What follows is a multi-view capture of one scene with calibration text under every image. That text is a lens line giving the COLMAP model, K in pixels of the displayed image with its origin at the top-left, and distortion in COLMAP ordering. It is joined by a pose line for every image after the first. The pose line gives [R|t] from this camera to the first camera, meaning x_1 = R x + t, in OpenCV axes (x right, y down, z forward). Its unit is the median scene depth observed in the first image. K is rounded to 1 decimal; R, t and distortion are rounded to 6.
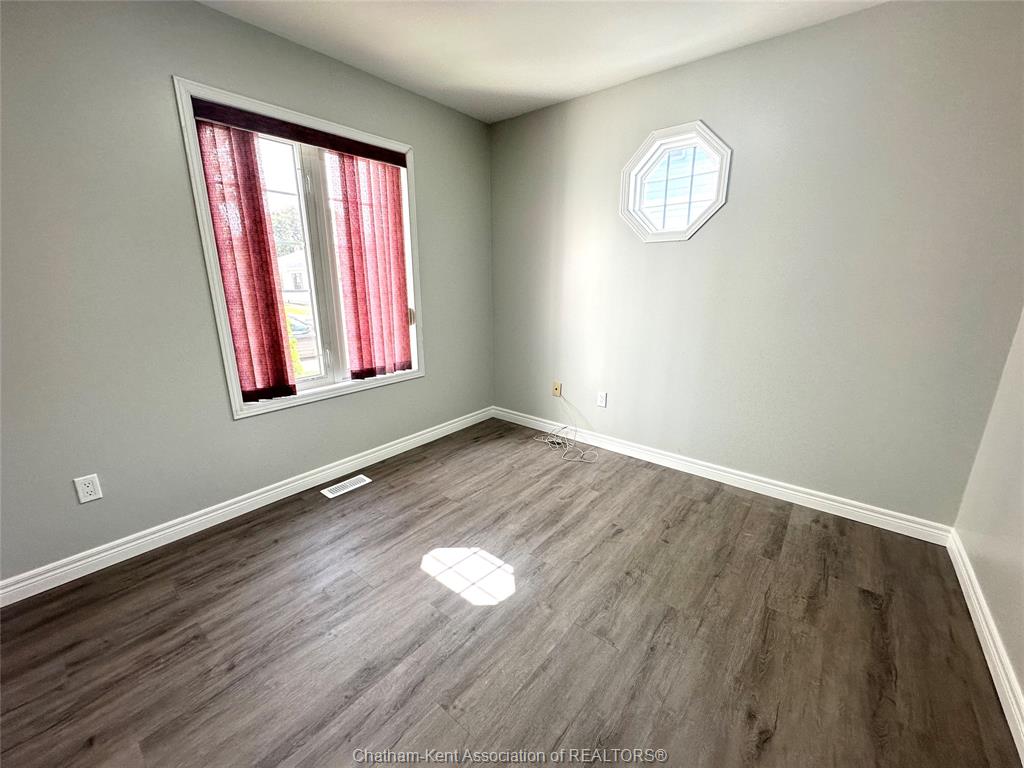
lens RADIAL K [[415.2, 0, 509.6], [0, 415.2, 383.1], [0, 0, 1]] dist [-0.002794, 0.000297]
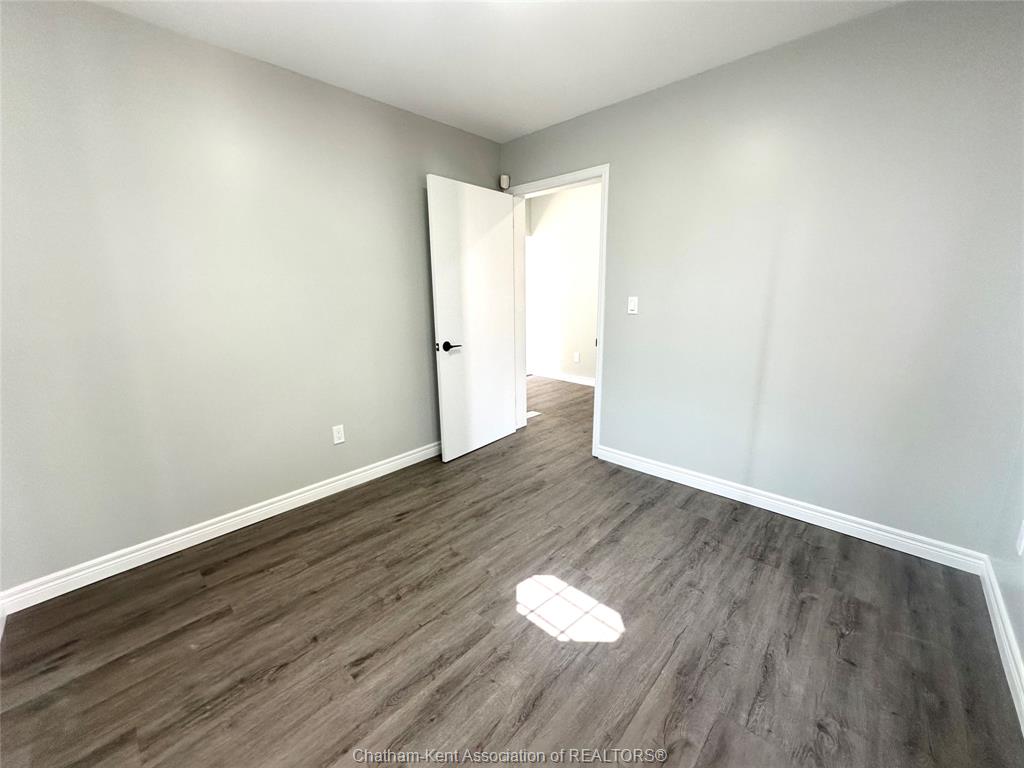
lens RADIAL K [[415.2, 0, 509.6], [0, 415.2, 385.0], [0, 0, 1]] dist [-0.002794, 0.000297]
pose [[-0.998016, -0.000694, 0.062964, -0.035411], [0.028523, 0.886486, 0.461876, -0.439300], [-0.056137, 0.462755, -0.884707, 1.674568]]
